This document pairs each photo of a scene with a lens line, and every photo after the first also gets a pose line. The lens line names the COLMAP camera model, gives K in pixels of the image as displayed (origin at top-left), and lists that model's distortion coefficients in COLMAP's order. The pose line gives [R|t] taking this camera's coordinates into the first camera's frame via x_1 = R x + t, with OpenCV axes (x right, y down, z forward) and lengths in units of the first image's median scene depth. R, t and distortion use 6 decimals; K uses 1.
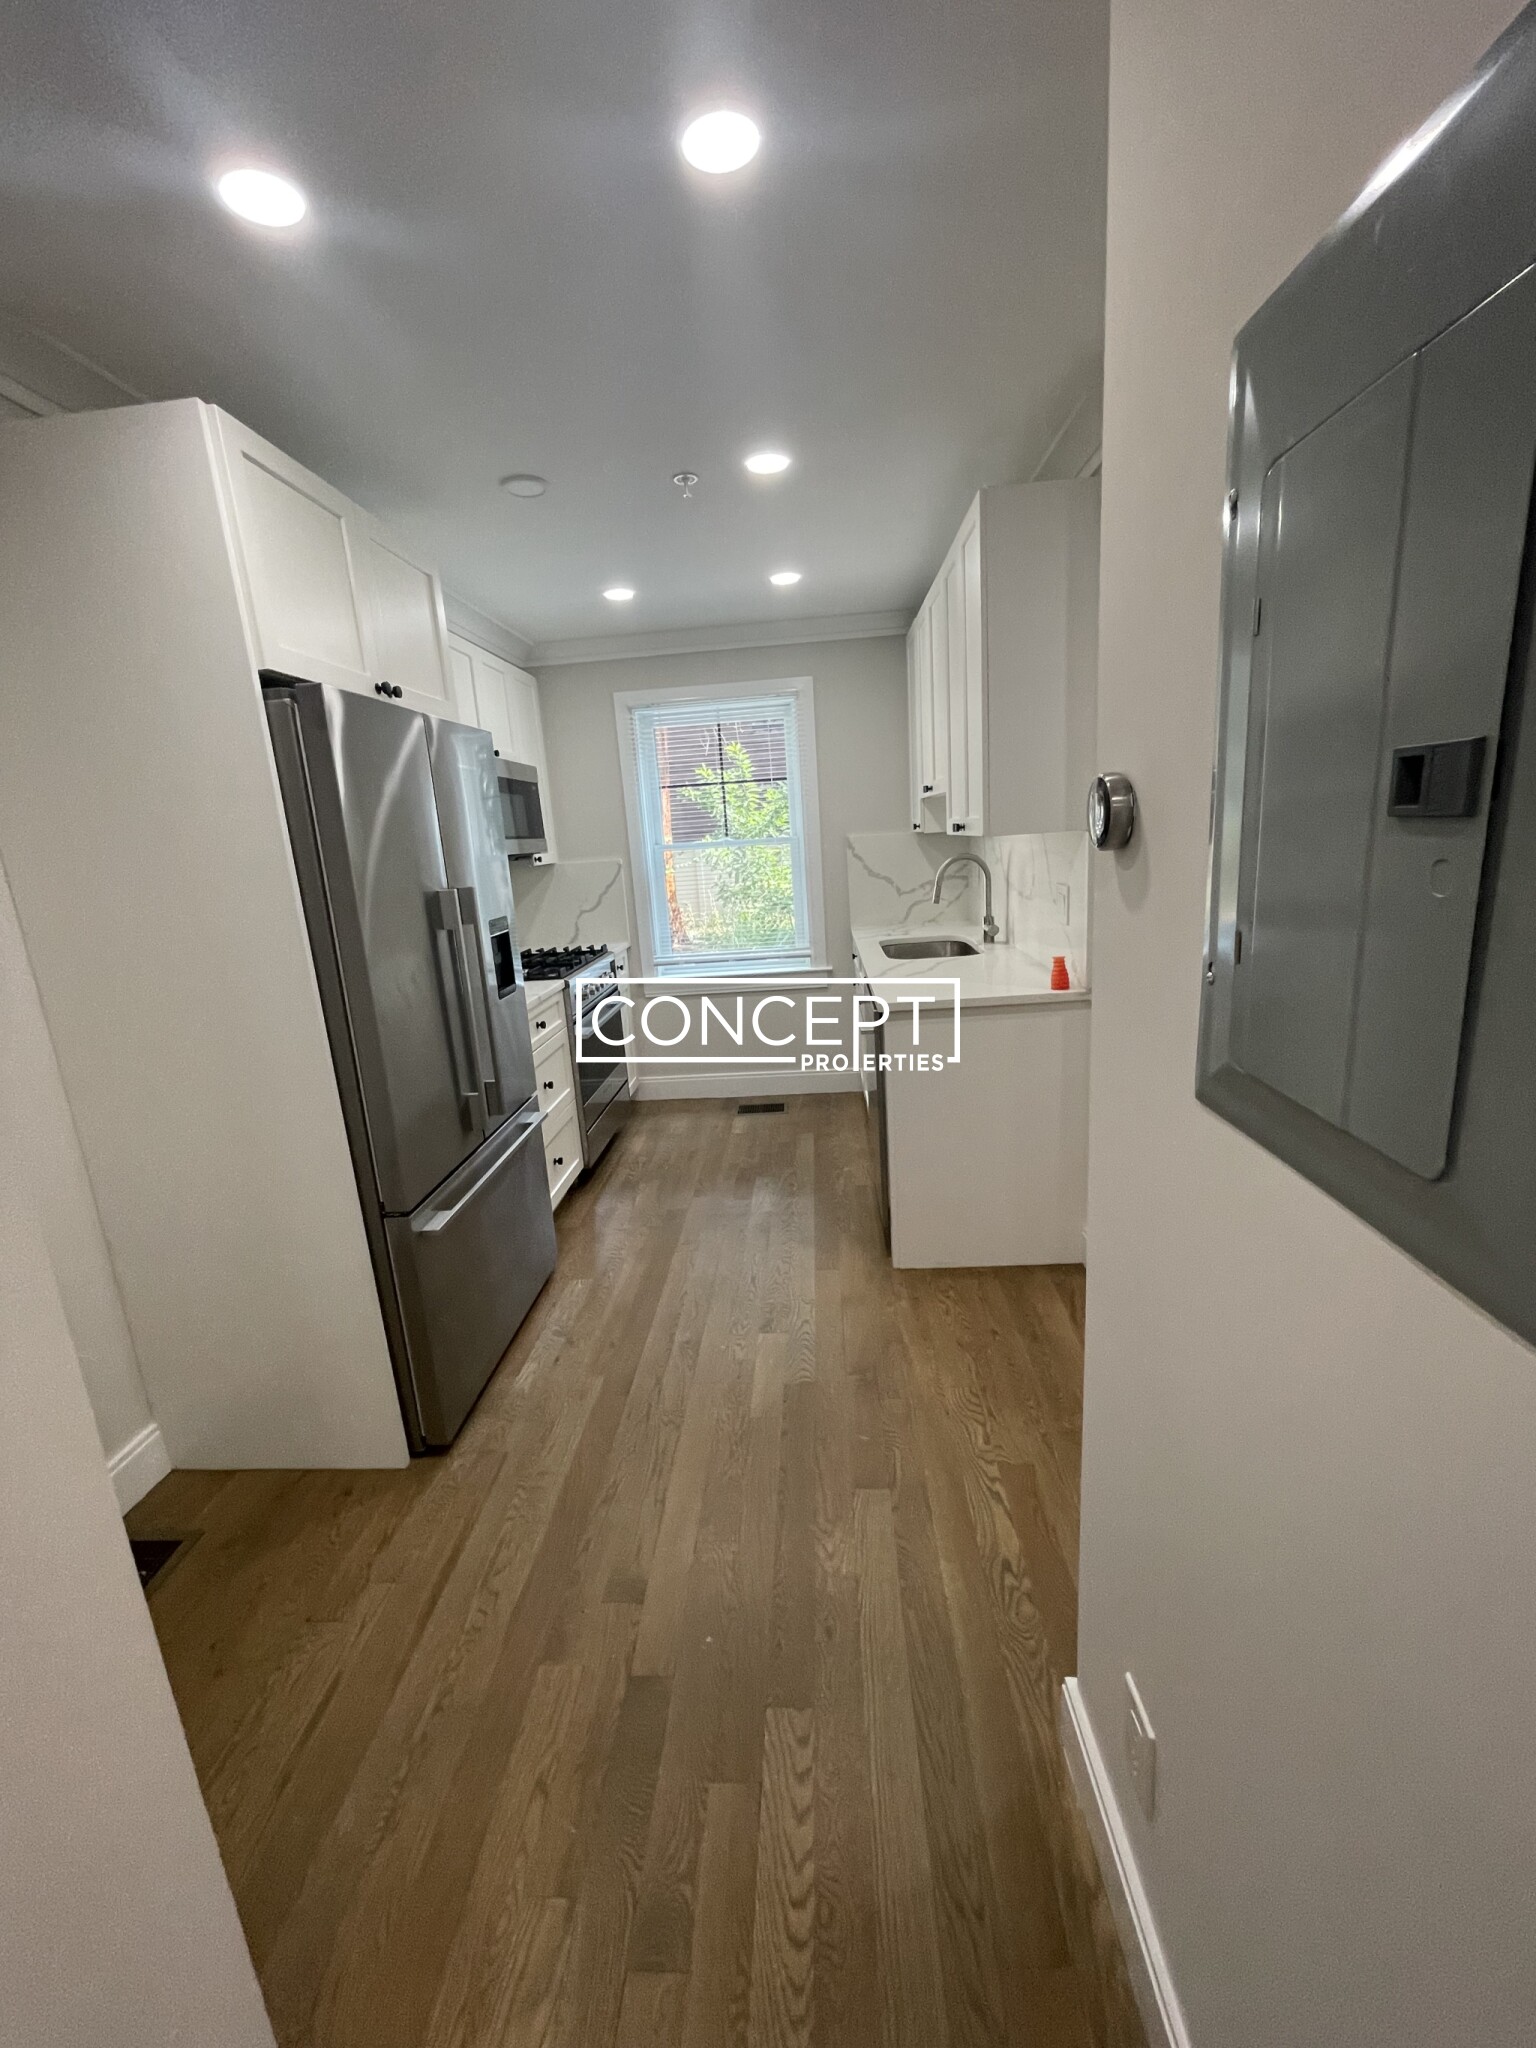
lens RADIAL K [[836.4, 0, 768.8], [0, 836.4, 1020.0], [0, 0, 1]] dist [-0.000718, -0.000174]
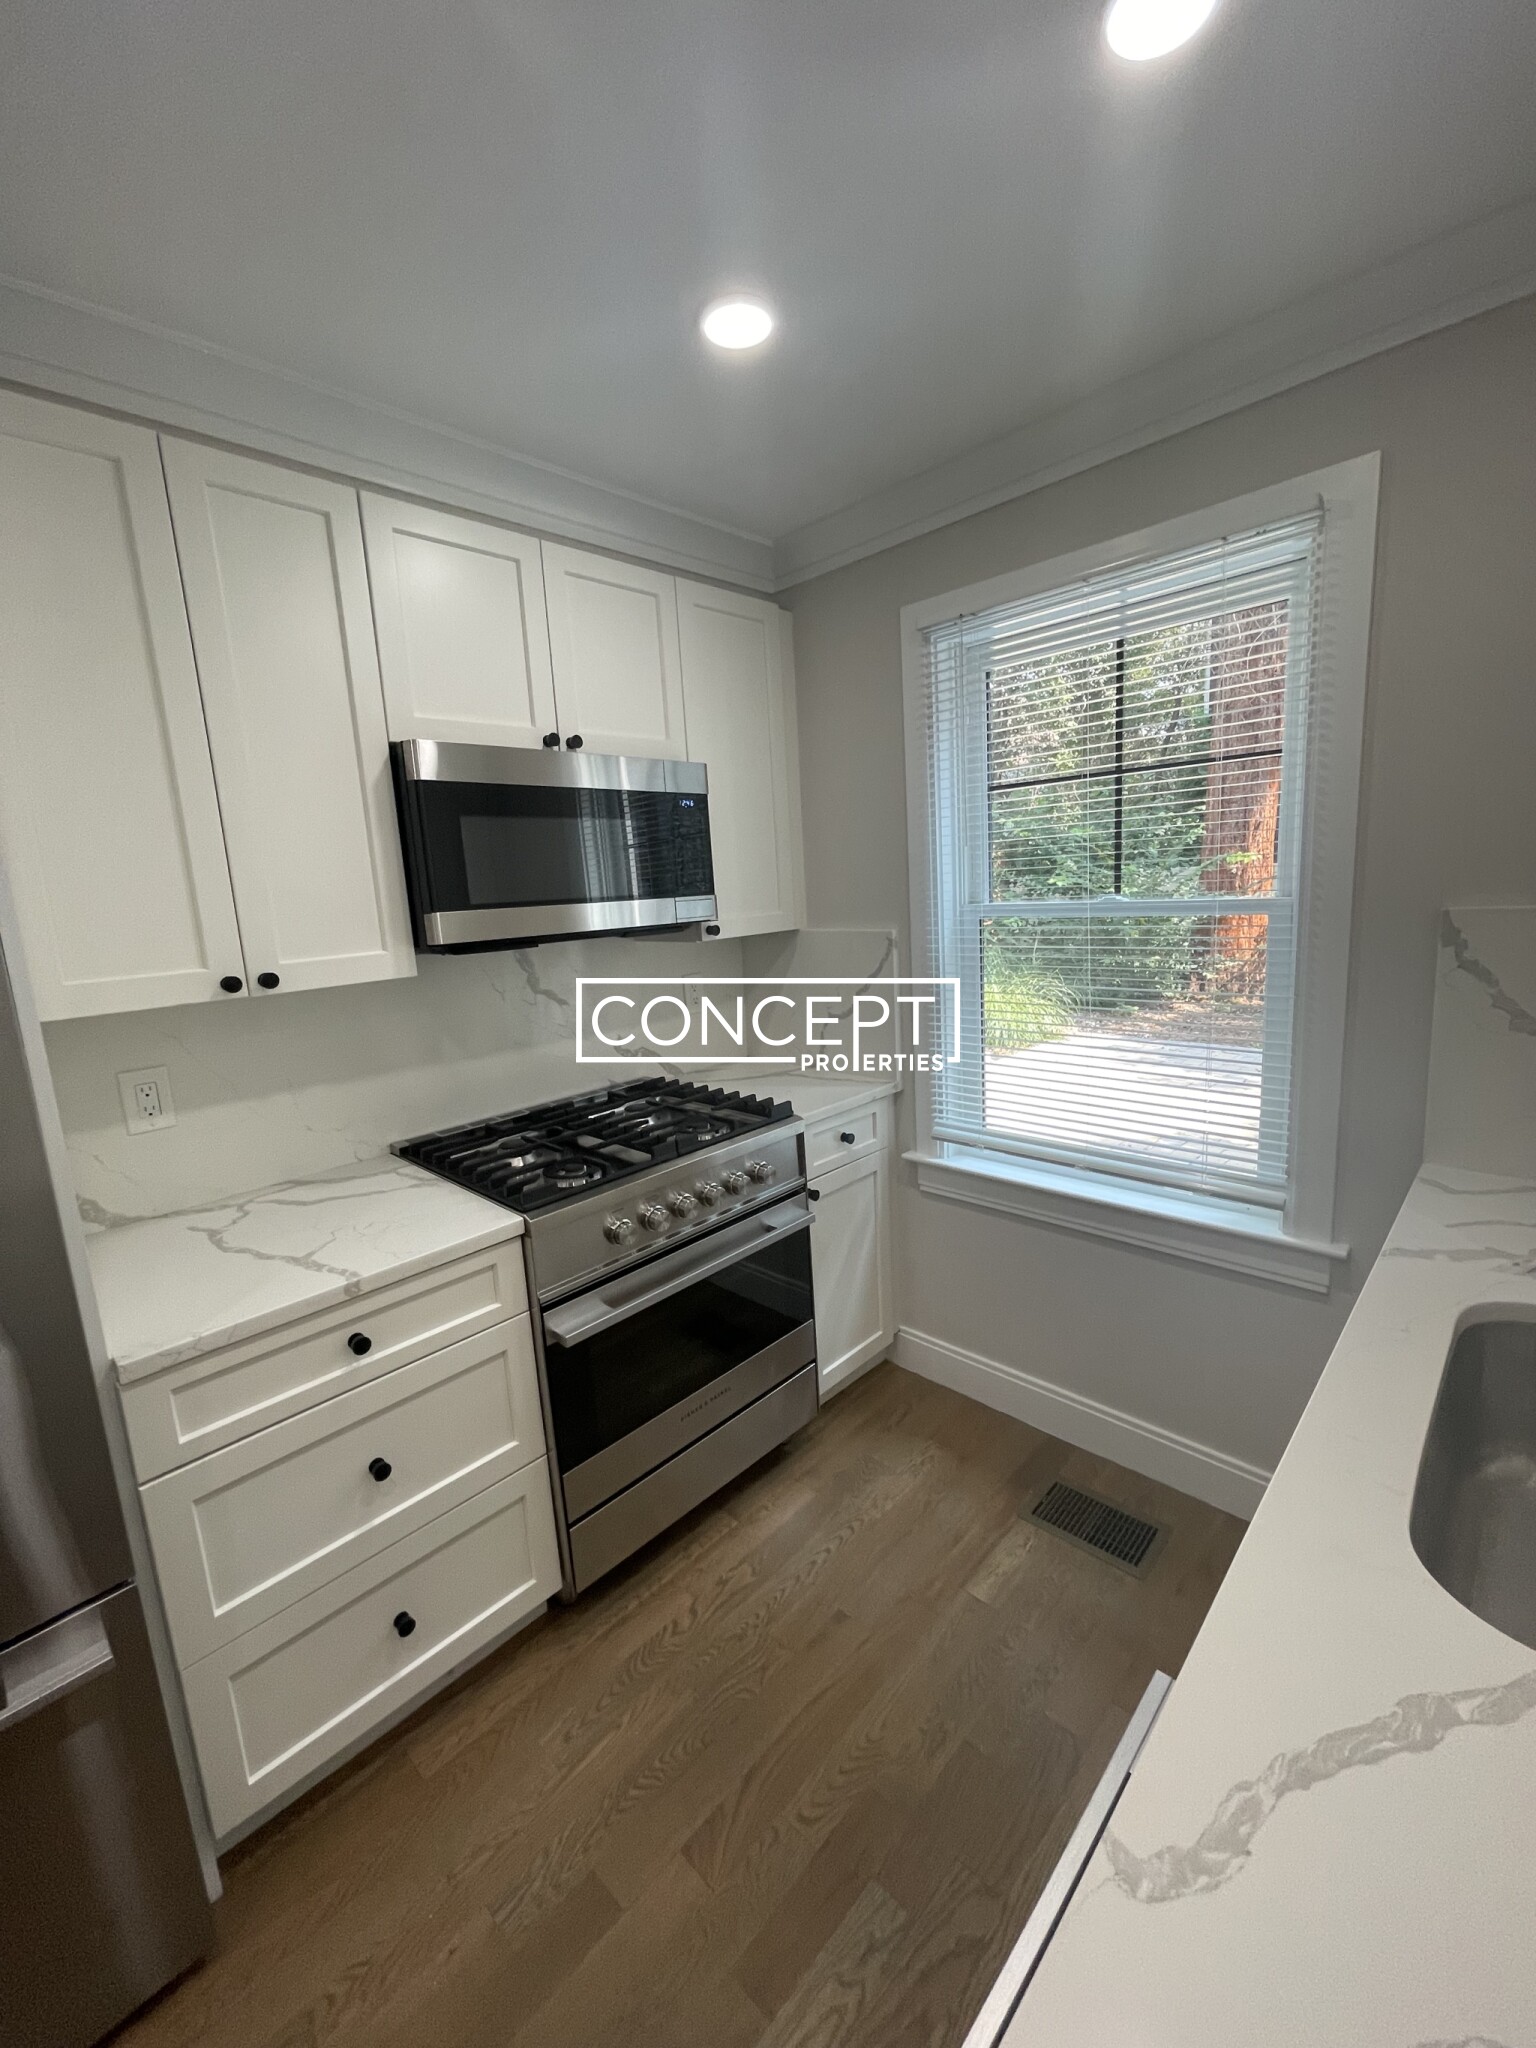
lens RADIAL K [[829.8, 0, 769.1], [0, 829.8, 1021.9], [0, 0, 1]] dist [-0.001499, -0.000577]
pose [[0.757382, 0.131231, -0.639649, 0.126240], [-0.134675, 0.989929, 0.043632, -0.176939], [0.638933, 0.053099, 0.767428, 0.666171]]
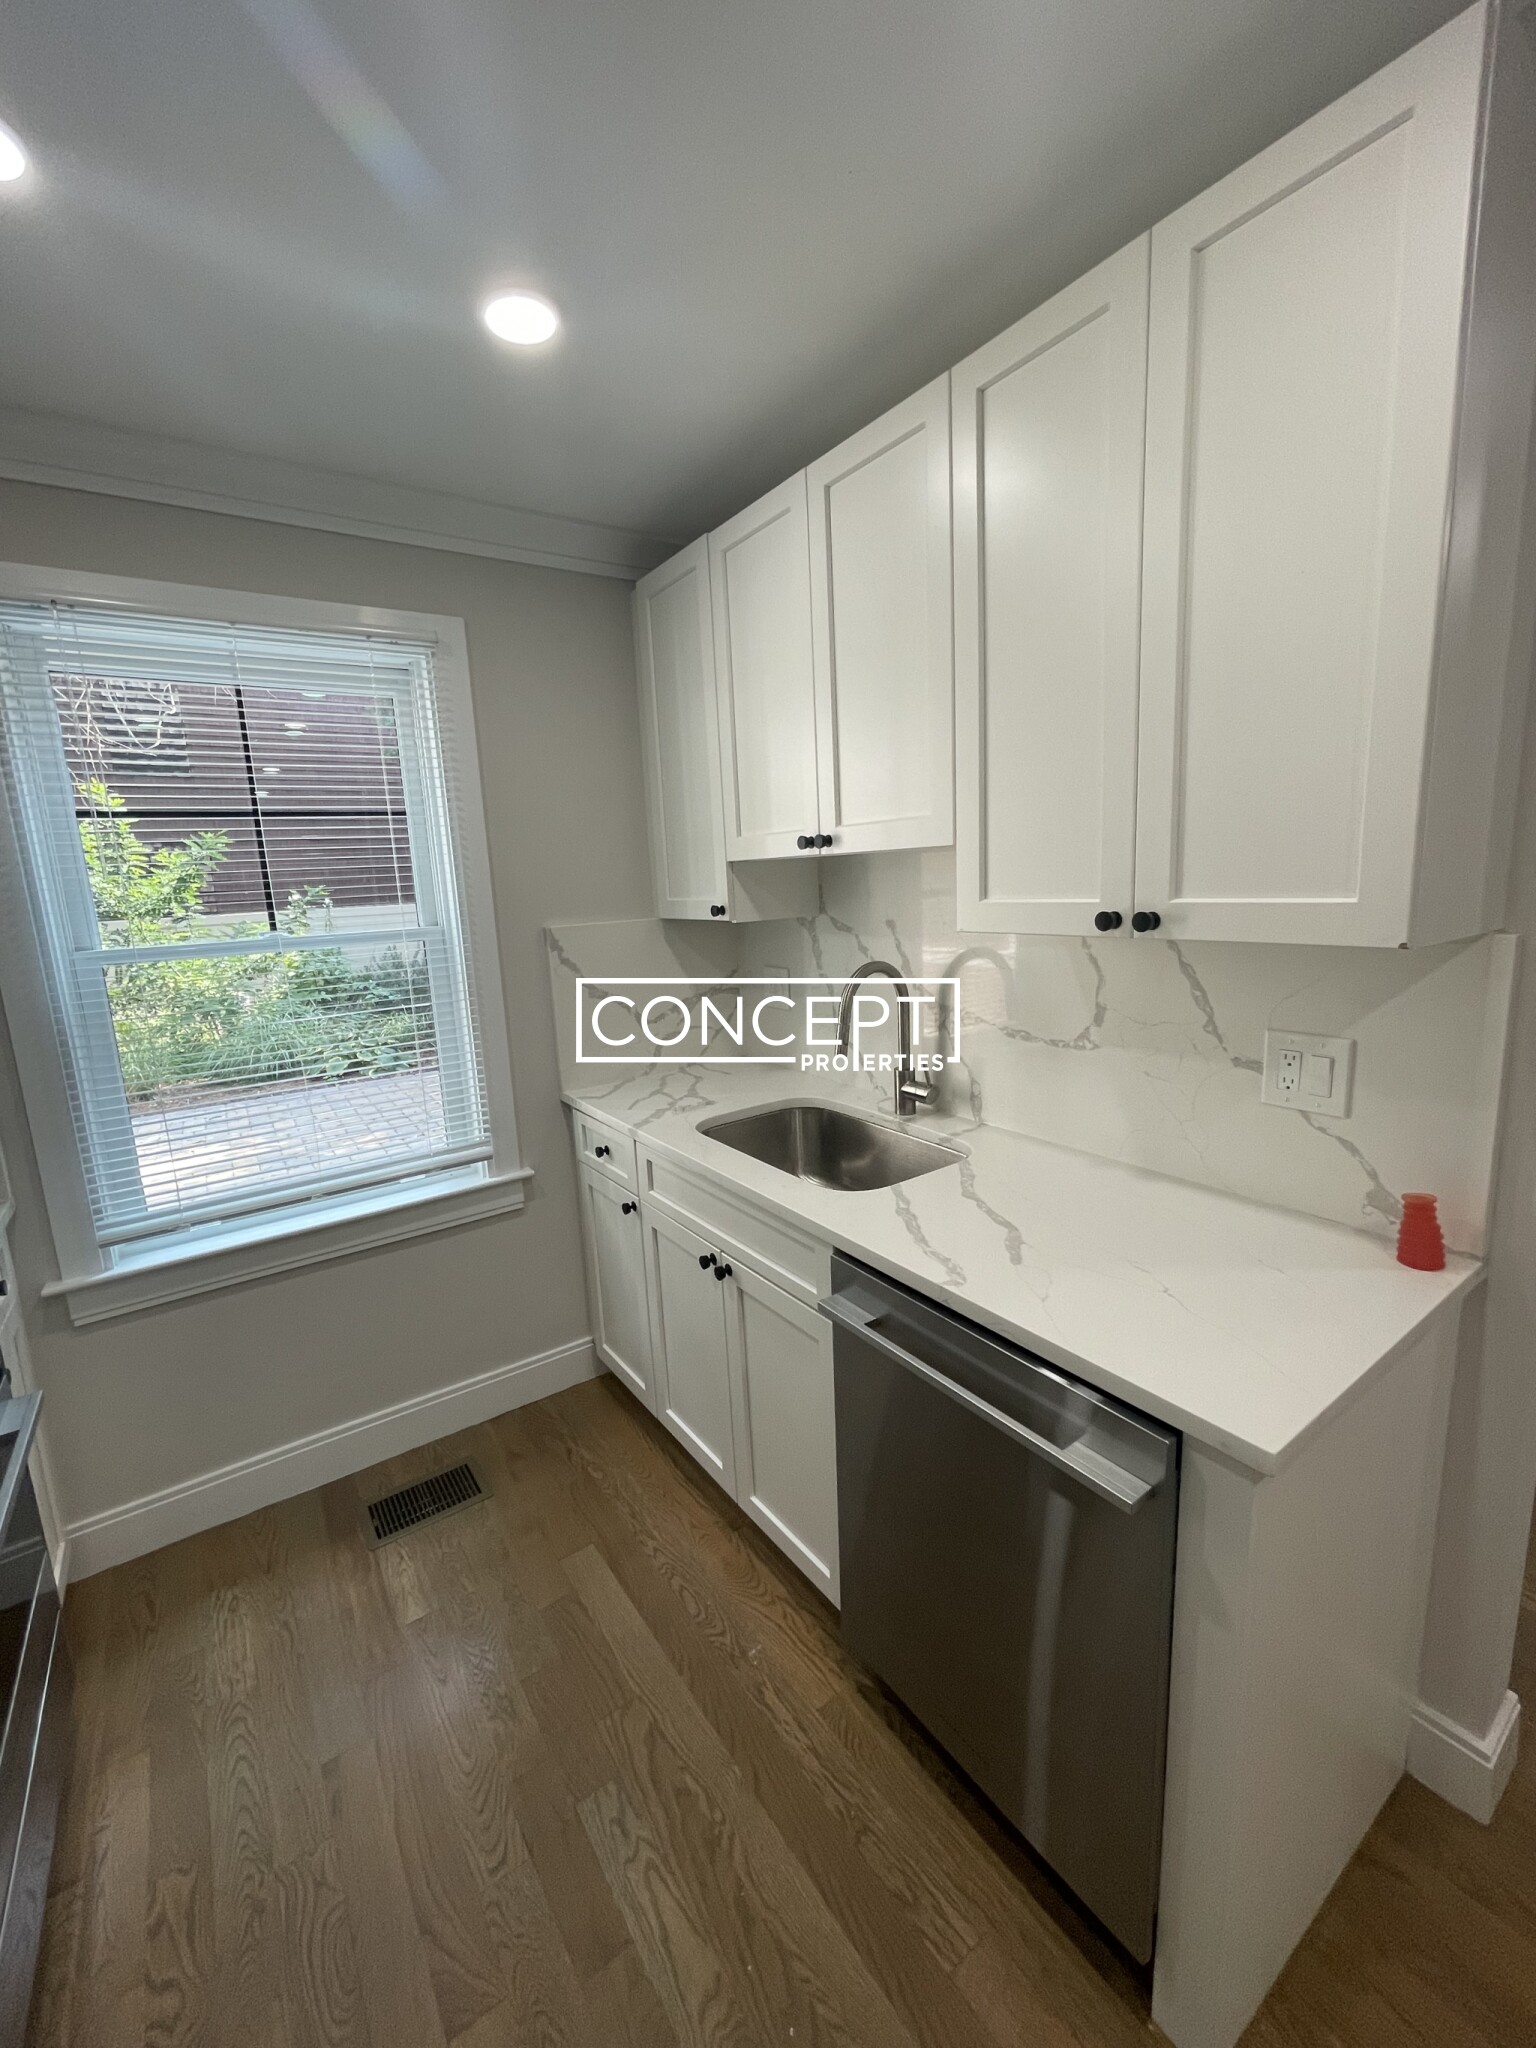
lens RADIAL K [[829.8, 0, 769.1], [0, 829.8, 1021.9], [0, 0, 1]] dist [-0.001499, -0.000577]
pose [[0.785670, -0.078276, 0.613674, -0.147802], [0.130347, 0.990640, -0.040519, -0.140163], [-0.604758, 0.111825, 0.788519, 0.588691]]
